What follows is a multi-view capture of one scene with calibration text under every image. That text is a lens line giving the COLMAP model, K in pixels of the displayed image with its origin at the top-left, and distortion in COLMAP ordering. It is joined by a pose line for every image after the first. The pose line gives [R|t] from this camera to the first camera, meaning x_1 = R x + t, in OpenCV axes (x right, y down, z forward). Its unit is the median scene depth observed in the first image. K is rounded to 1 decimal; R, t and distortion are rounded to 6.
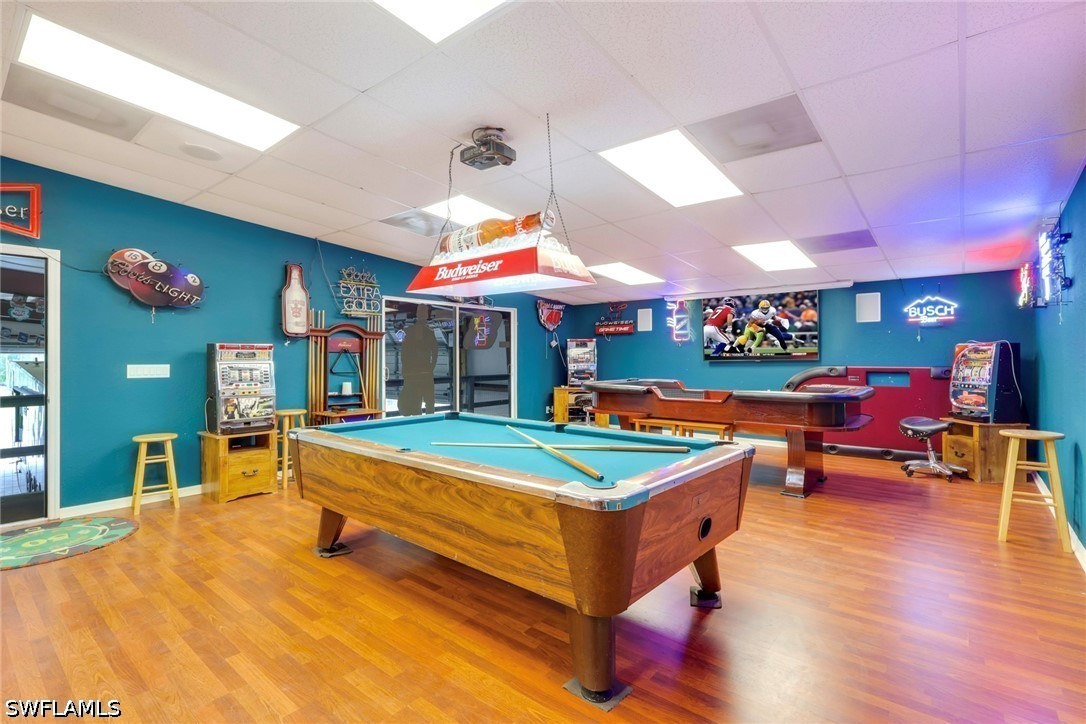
lens RADIAL K [[505.2, 0, 544.9], [0, 505.2, 366.0], [0, 0, 1]] dist [-0.000596, -0.000086]
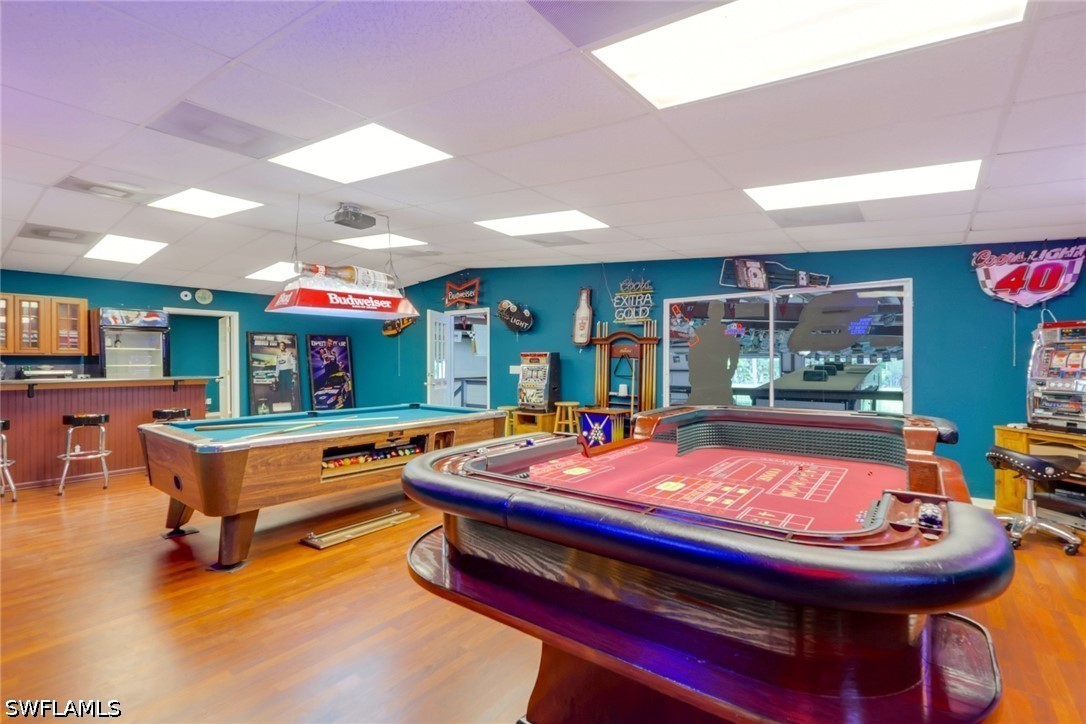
lens RADIAL K [[505.2, 0, 544.9], [0, 505.2, 366.0], [0, 0, 1]] dist [-0.000596, -0.000086]
pose [[0.033891, 0.006819, -0.999402, 0.712605], [-0.020855, 0.999764, 0.006115, -0.011543], [0.999208, 0.020635, 0.034025, 0.796409]]
